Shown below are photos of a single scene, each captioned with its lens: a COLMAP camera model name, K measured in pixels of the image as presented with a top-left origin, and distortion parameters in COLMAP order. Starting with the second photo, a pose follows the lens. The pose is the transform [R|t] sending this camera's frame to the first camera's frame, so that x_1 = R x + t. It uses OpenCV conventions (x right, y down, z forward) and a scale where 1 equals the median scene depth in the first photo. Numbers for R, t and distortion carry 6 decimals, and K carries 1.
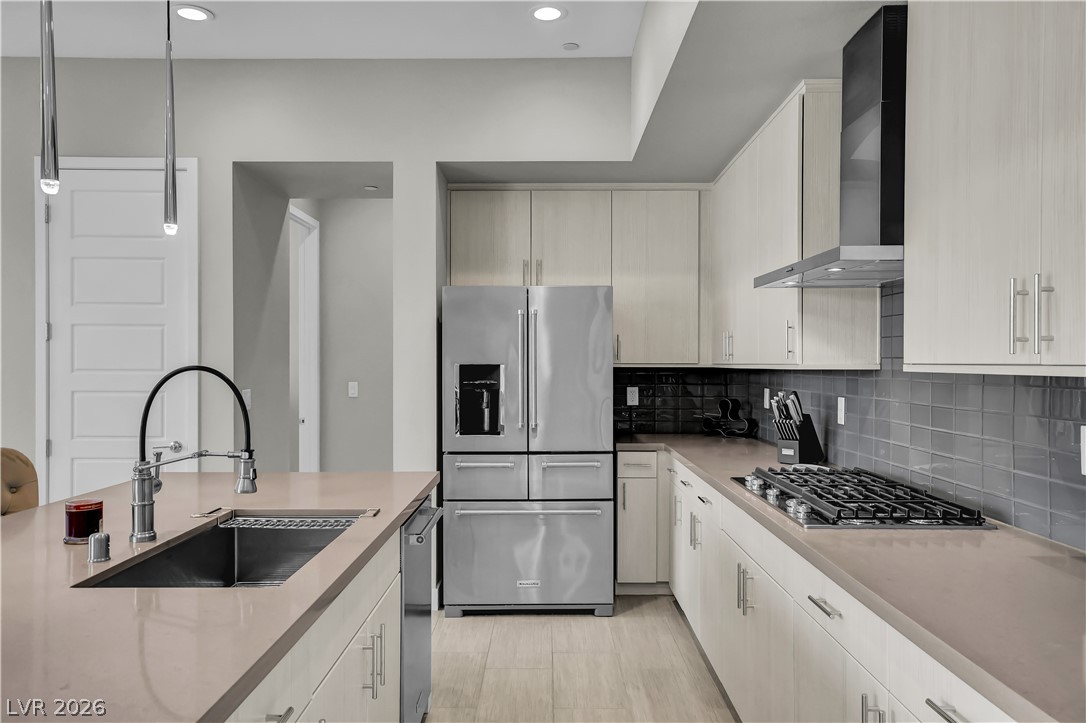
lens RADIAL K [[777.2, 0, 544.3], [0, 777.2, 365.0], [0, 0, 1]] dist [0.009360, 0.002100]
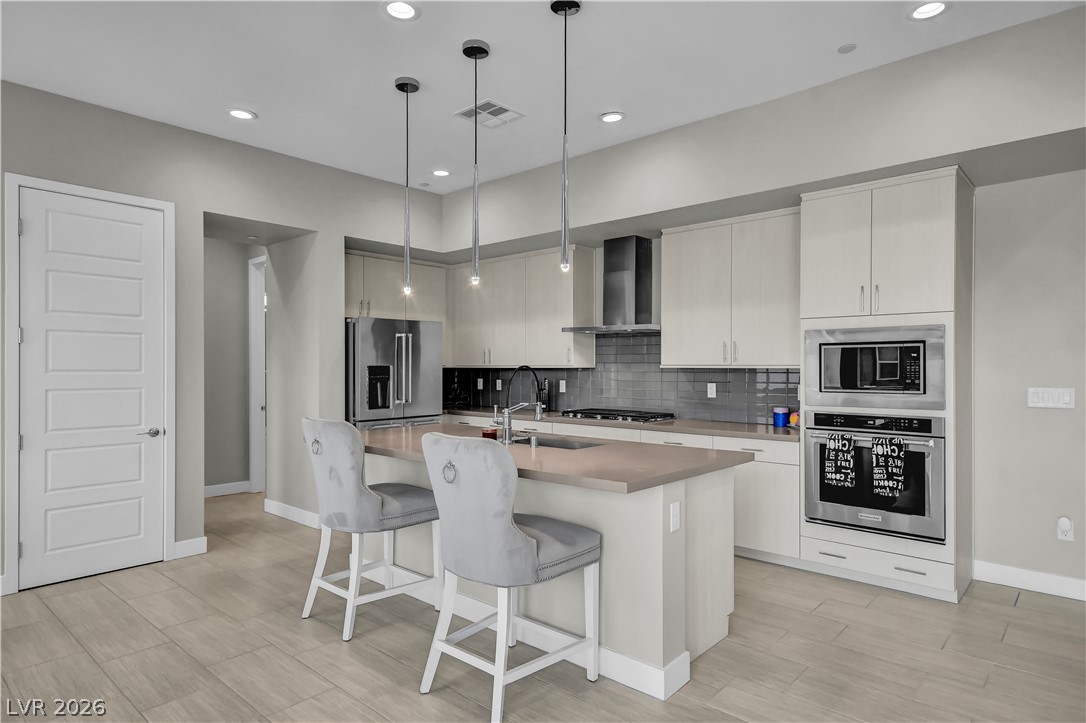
lens RADIAL K [[624.3, 0, 541.3], [0, 624.3, 366.6], [0, 0, 1]] dist [0.018564, 0.001335]
pose [[0.665941, -0.000139, 0.746005, -0.831185], [0.003603, 0.999989, -0.003030, 0.005946], [-0.745996, 0.004705, 0.665934, -0.132031]]
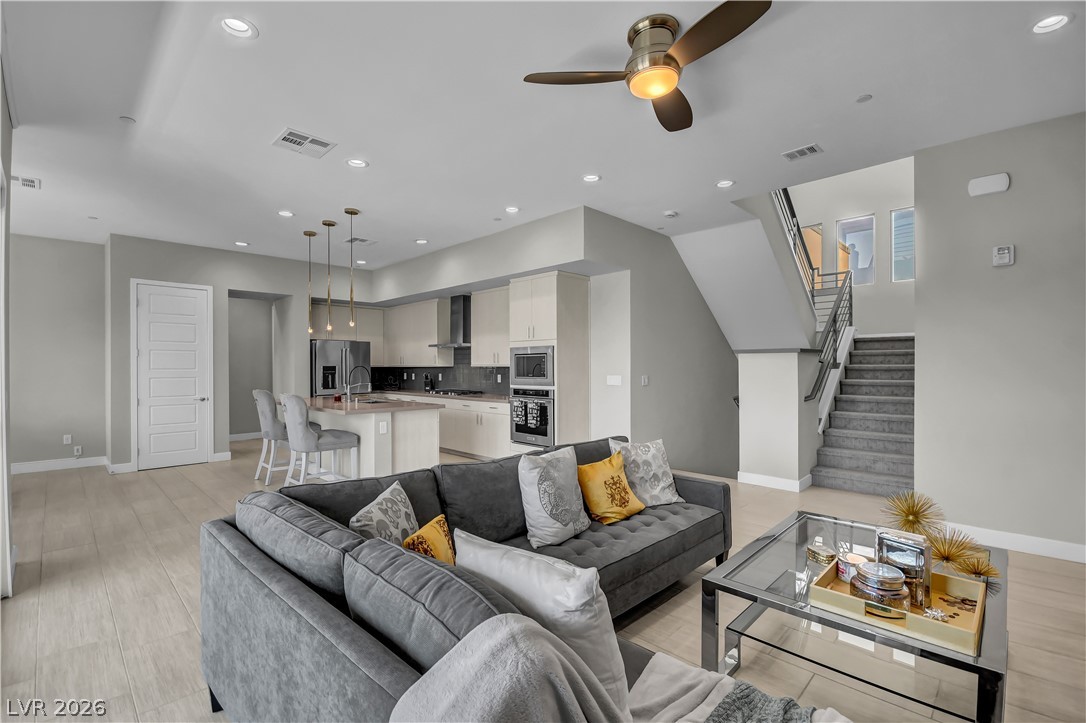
lens RADIAL K [[480.6, 0, 536.7], [0, 480.6, 366.4], [0, 0, 1]] dist [0.004075, -0.001167]
pose [[0.702369, -0.003770, 0.711803, -0.846406], [0.007294, 0.999972, -0.001901, 0.010135], [-0.711775, 0.006528, 0.702377, -0.895304]]
